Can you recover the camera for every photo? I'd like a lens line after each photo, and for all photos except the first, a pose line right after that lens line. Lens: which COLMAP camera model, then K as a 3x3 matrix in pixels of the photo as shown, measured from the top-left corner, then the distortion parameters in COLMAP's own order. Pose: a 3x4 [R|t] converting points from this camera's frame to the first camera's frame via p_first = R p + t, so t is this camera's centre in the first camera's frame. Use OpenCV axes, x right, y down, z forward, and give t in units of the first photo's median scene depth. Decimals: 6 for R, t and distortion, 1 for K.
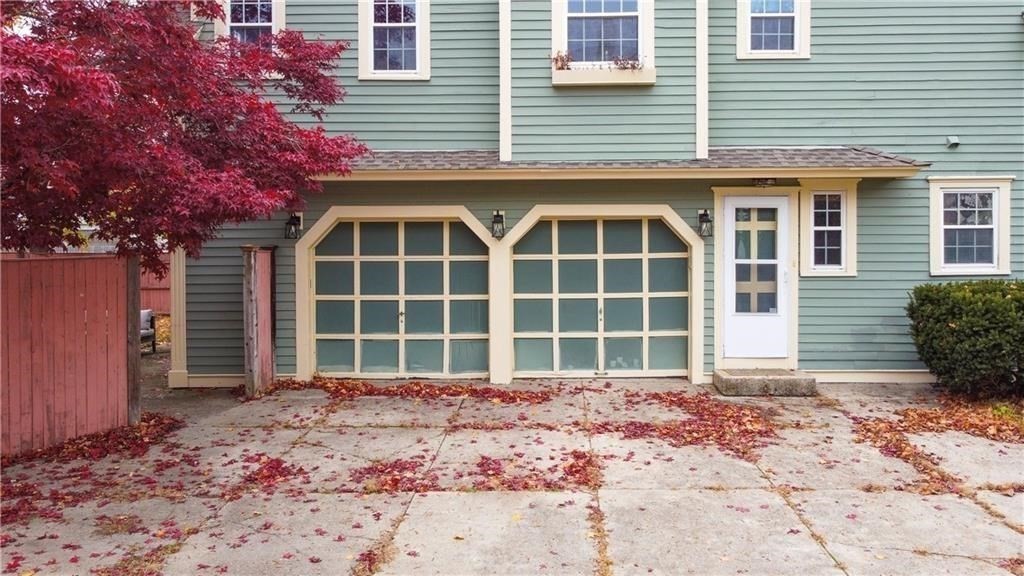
lens RADIAL K [[794.1, 0, 514.4], [0, 794.1, 254.7], [0, 0, 1]] dist [-0.001499, -0.001412]
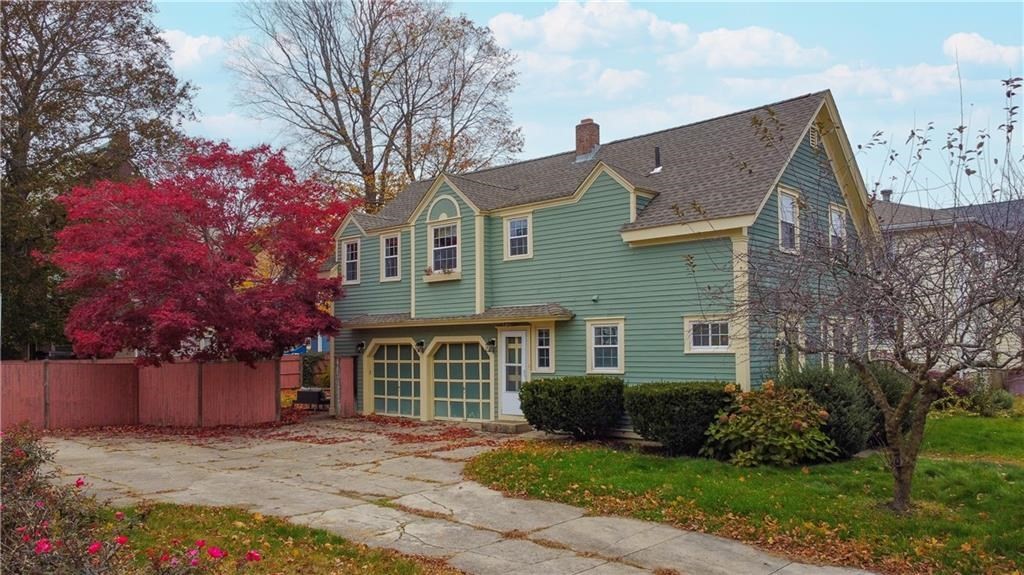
lens RADIAL K [[762.9, 0, 509.1], [0, 762.9, 312.5], [0, 0, 1]] dist [0.002258, 0.000825]
pose [[0.766698, -0.033069, -0.641156, 1.483189], [-0.000120, 0.998665, -0.051652, -0.022451], [0.642008, 0.039678, 0.765670, -0.427427]]
